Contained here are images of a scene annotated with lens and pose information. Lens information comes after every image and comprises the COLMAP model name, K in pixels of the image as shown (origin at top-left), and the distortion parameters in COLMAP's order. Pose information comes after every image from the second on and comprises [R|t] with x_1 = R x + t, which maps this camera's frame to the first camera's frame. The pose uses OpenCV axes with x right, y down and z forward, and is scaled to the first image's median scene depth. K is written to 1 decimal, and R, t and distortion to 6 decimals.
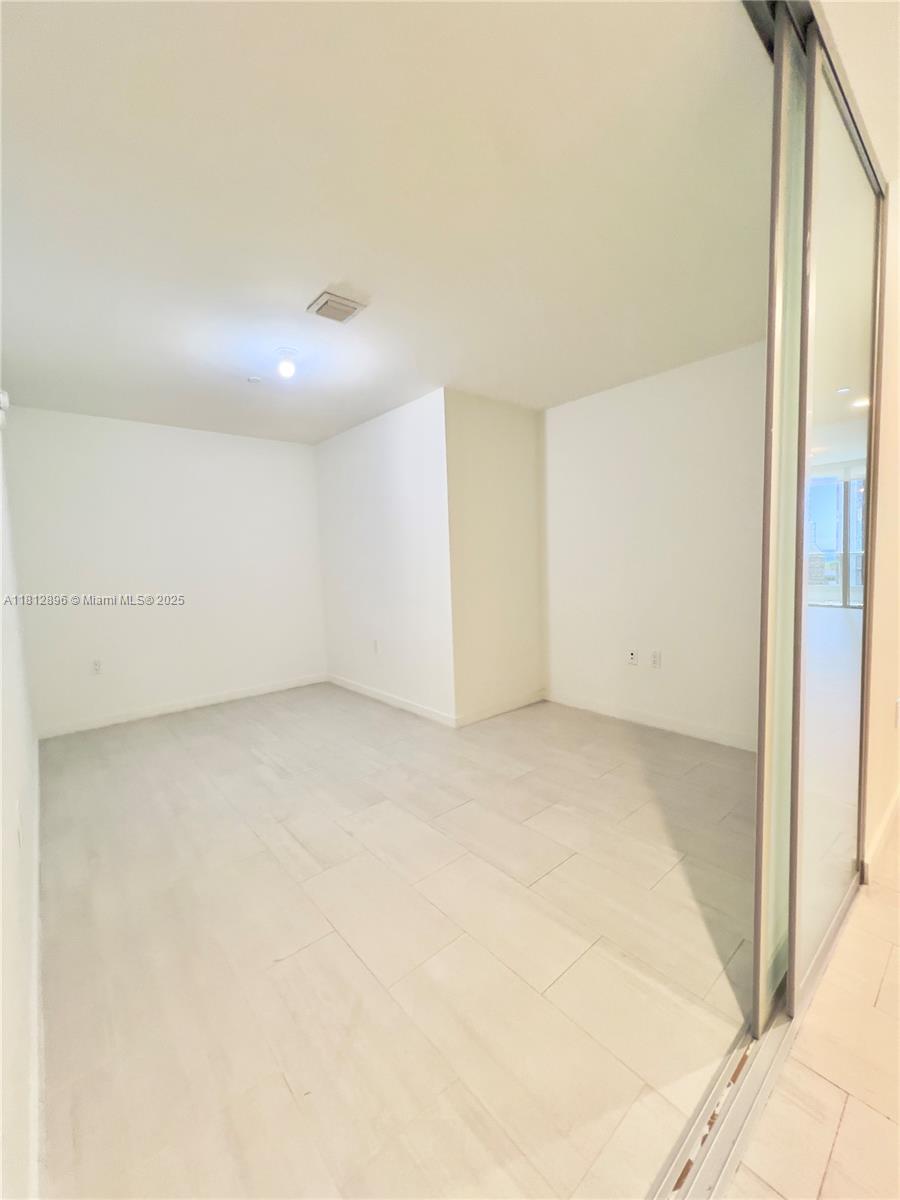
lens RADIAL K [[481.9, 0, 454.2], [0, 481.9, 601.9], [0, 0, 1]] dist [-0.004266, 0.000274]
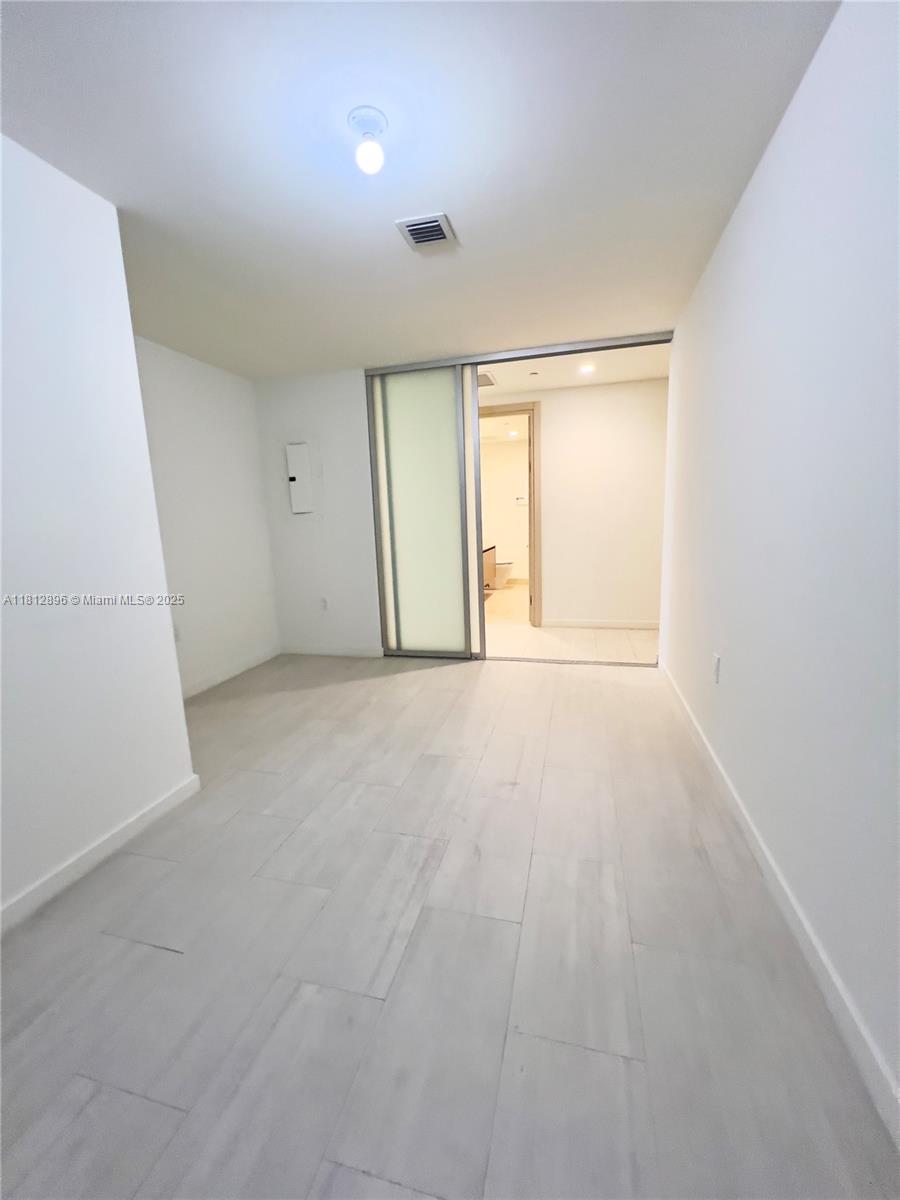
lens RADIAL K [[478.5, 0, 453.6], [0, 478.5, 597.7], [0, 0, 1]] dist [-0.001768, 0.000469]
pose [[-0.565949, -0.085555, 0.819989, -1.423230], [0.125360, 0.974106, 0.188158, -0.127723], [-0.814854, 0.209281, -0.540569, 2.101185]]
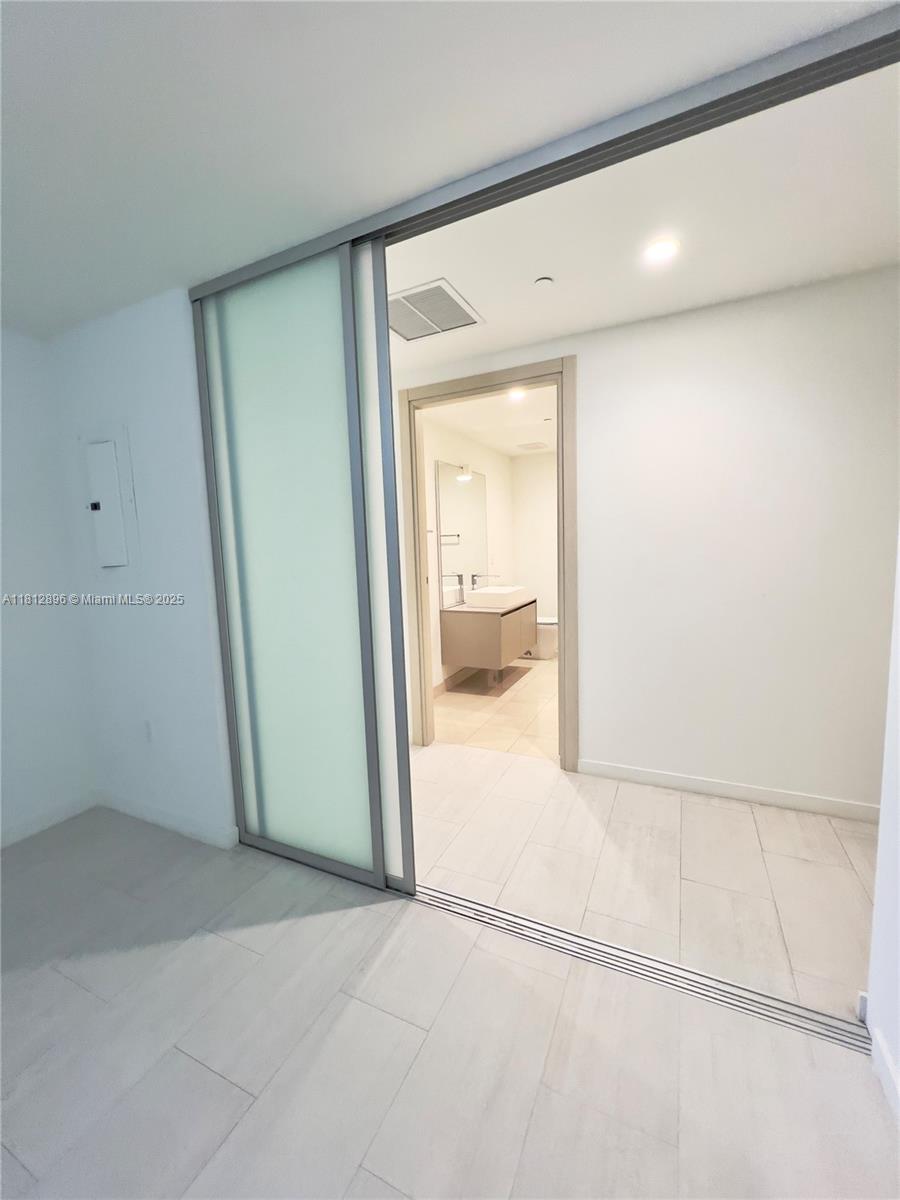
lens RADIAL K [[478.5, 0, 453.6], [0, 478.5, 597.7], [0, 0, 1]] dist [-0.001768, 0.000469]
pose [[-0.401031, -0.052120, 0.914580, -0.547946], [0.125267, 0.985882, 0.111111, -0.127677], [-0.907459, 0.159126, -0.388840, 0.955619]]
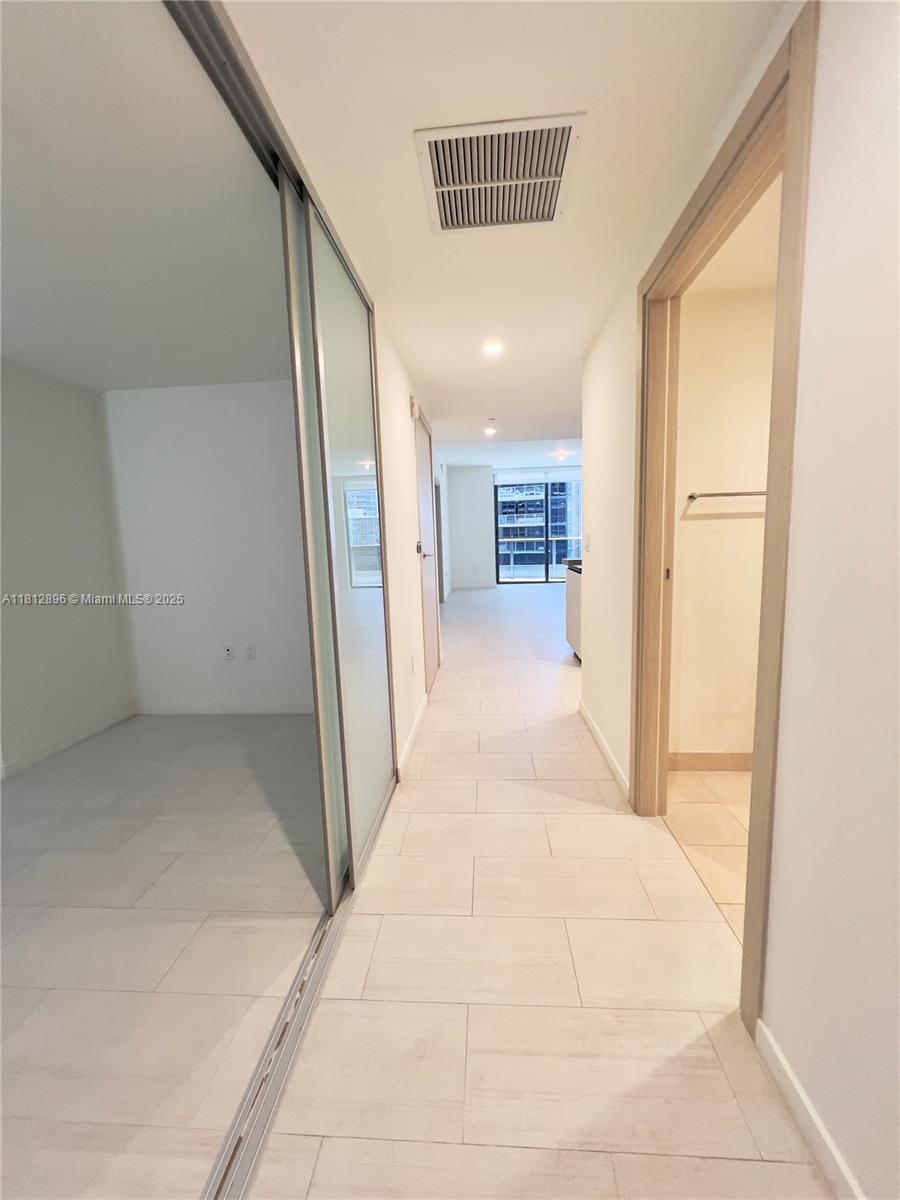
lens RADIAL K [[478.5, 0, 453.6], [0, 478.5, 597.7], [0, 0, 1]] dist [-0.001768, 0.000469]
pose [[0.703957, -0.085172, 0.705117, -0.016840], [0.074213, 0.996170, 0.046237, -0.036978], [-0.706355, 0.019780, 0.707582, -0.181983]]
